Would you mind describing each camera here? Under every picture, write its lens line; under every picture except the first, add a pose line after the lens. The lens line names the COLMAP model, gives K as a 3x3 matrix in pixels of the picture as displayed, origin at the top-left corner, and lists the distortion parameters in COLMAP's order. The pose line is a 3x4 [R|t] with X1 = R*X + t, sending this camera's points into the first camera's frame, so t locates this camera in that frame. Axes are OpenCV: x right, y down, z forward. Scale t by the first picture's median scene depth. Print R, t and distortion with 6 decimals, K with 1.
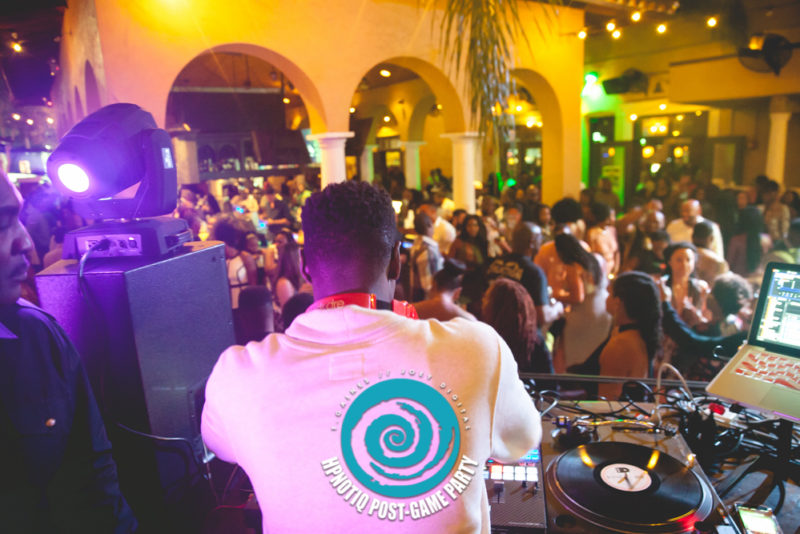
lens RADIAL K [[549.6, 0, 400.0], [0, 549.6, 267.0], [0, 0, 1]] dist [-0.002400, 0.000062]
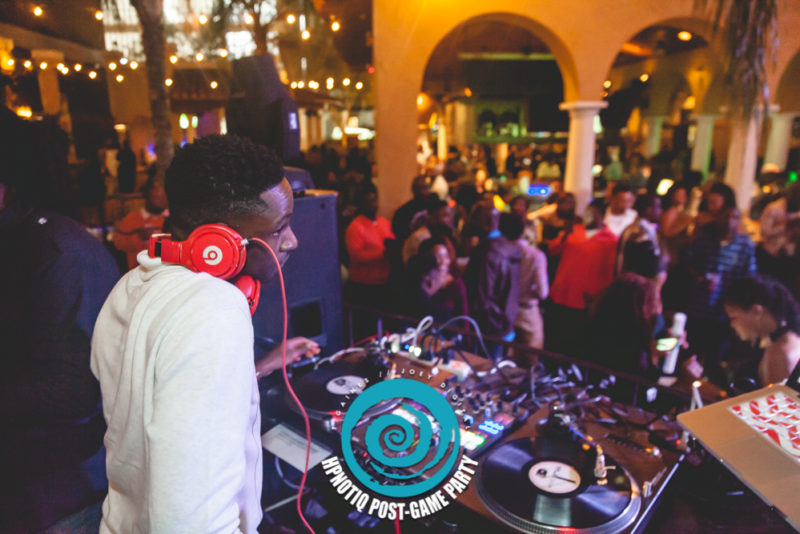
lens RADIAL K [[549.6, 0, 400.0], [0, 549.6, 267.0], [0, 0, 1]] dist [-0.002400, 0.000062]
pose [[0.847716, 0.164074, -0.504438, 0.128741], [-0.133783, 0.986350, 0.095996, -0.006221], [0.513303, -0.013892, 0.858095, 0.011904]]
